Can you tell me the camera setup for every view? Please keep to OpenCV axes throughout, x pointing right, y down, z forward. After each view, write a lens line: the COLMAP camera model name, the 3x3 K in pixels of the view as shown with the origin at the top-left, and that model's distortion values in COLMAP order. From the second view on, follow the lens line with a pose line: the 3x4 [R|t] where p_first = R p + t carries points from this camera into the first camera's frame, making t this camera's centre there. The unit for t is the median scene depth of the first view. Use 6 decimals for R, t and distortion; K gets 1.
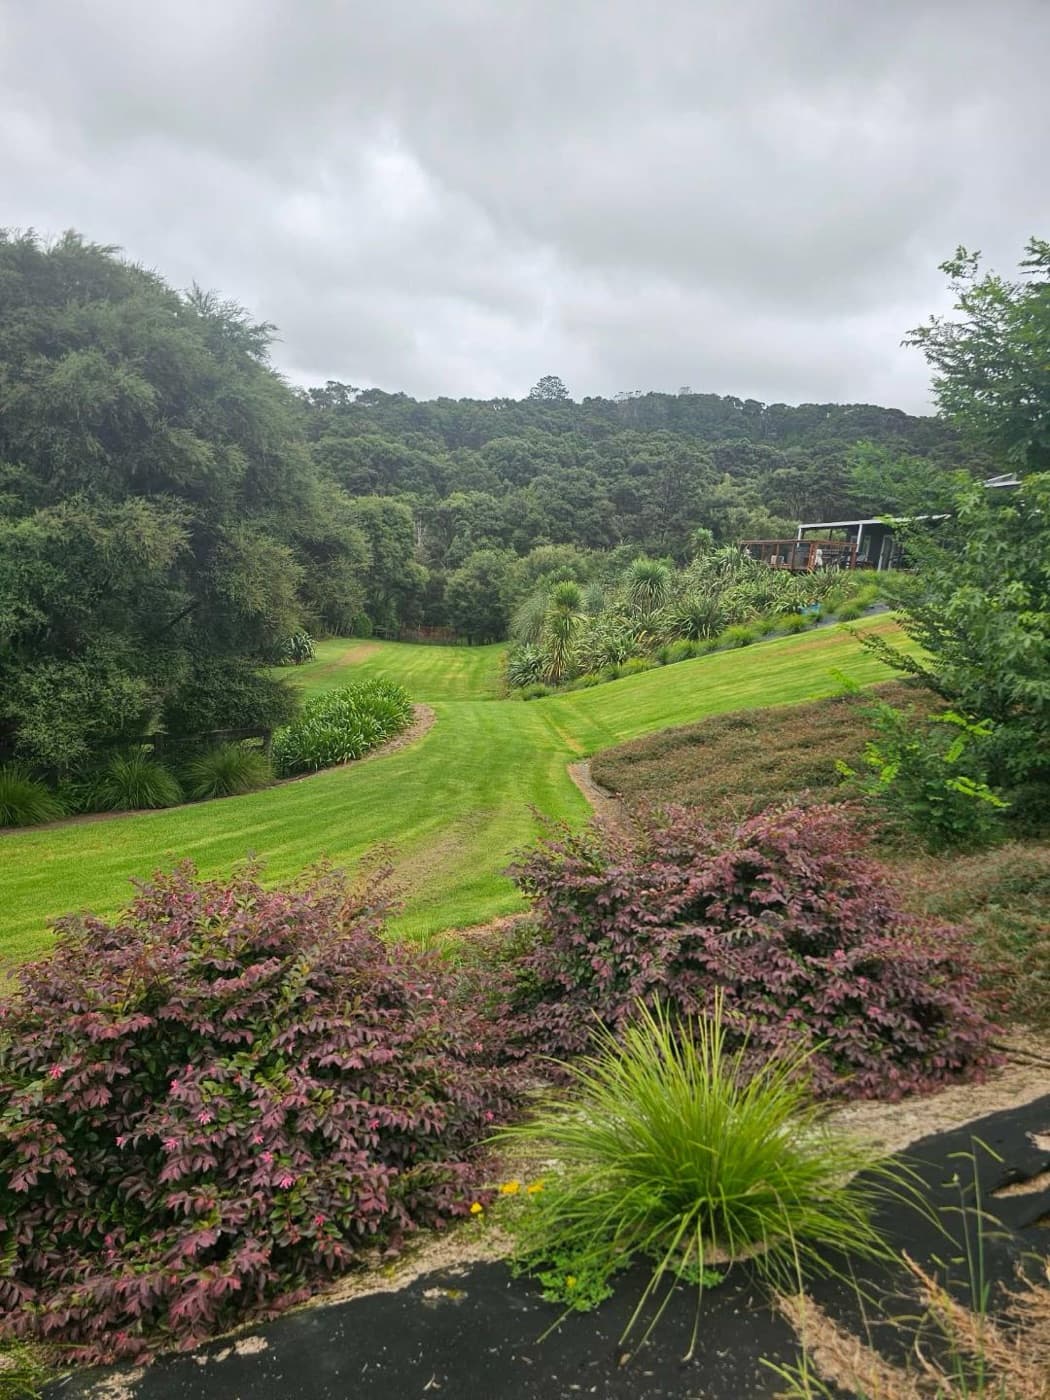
lens RADIAL K [[966.5, 0, 525.0], [0, 966.5, 700.0], [0, 0, 1]] dist [0.001734, 0.000634]
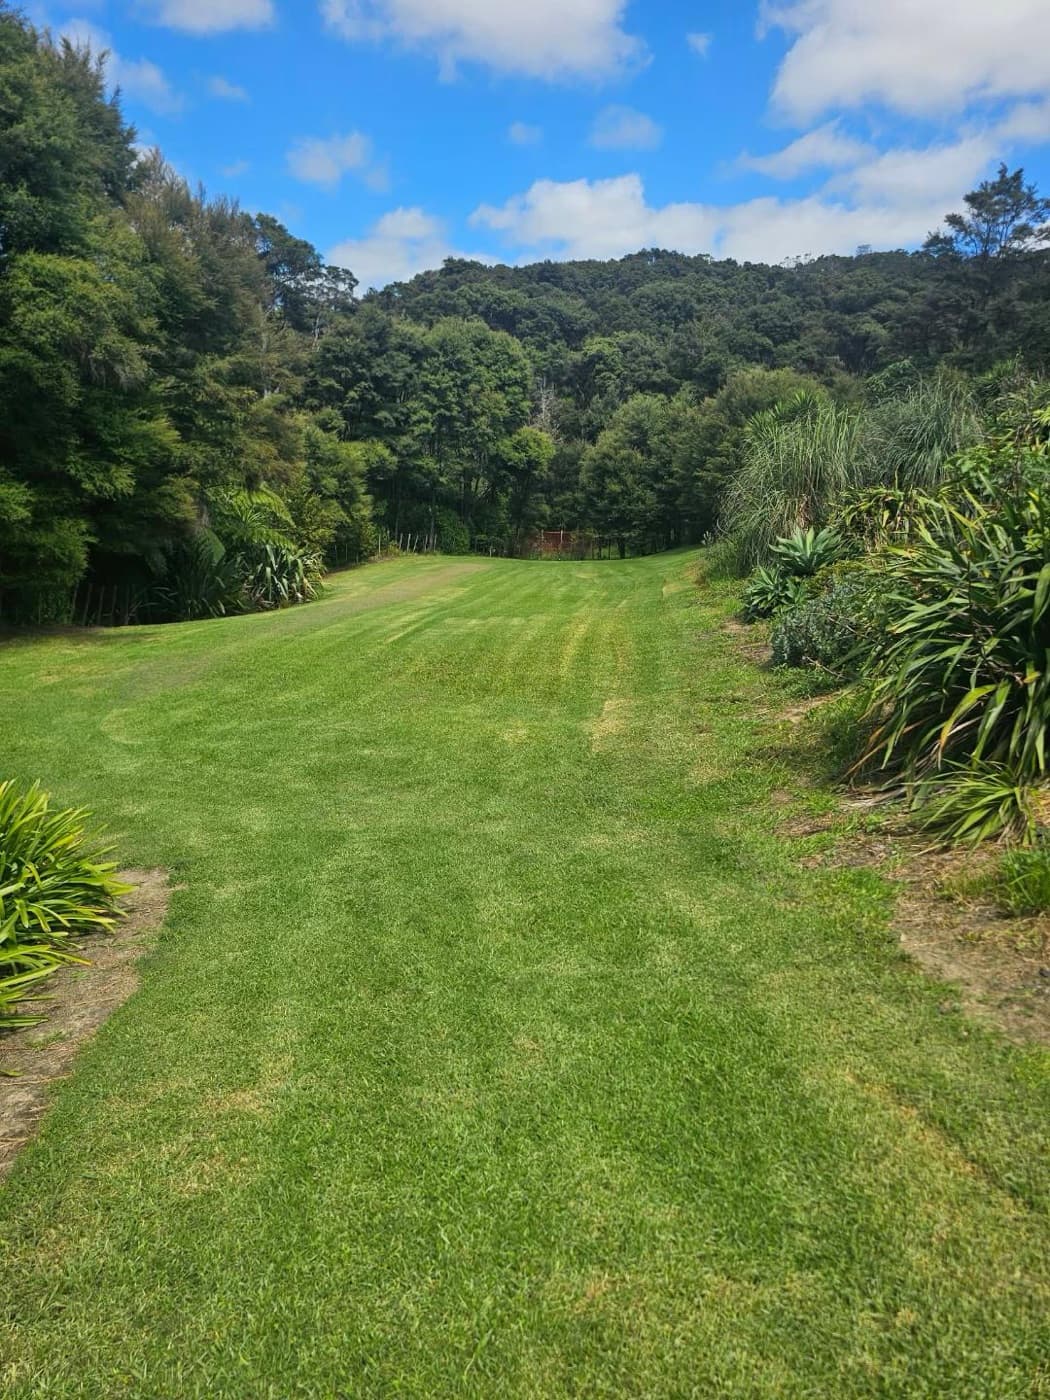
lens RADIAL K [[966.5, 0, 525.0], [0, 966.5, 700.0], [0, 0, 1]] dist [0.001734, 0.000634]
pose [[0.985923, -0.037293, -0.162987, -0.019049], [0.050208, 0.995854, 0.075849, -0.012149], [0.159483, -0.082964, 0.983708, 0.318343]]
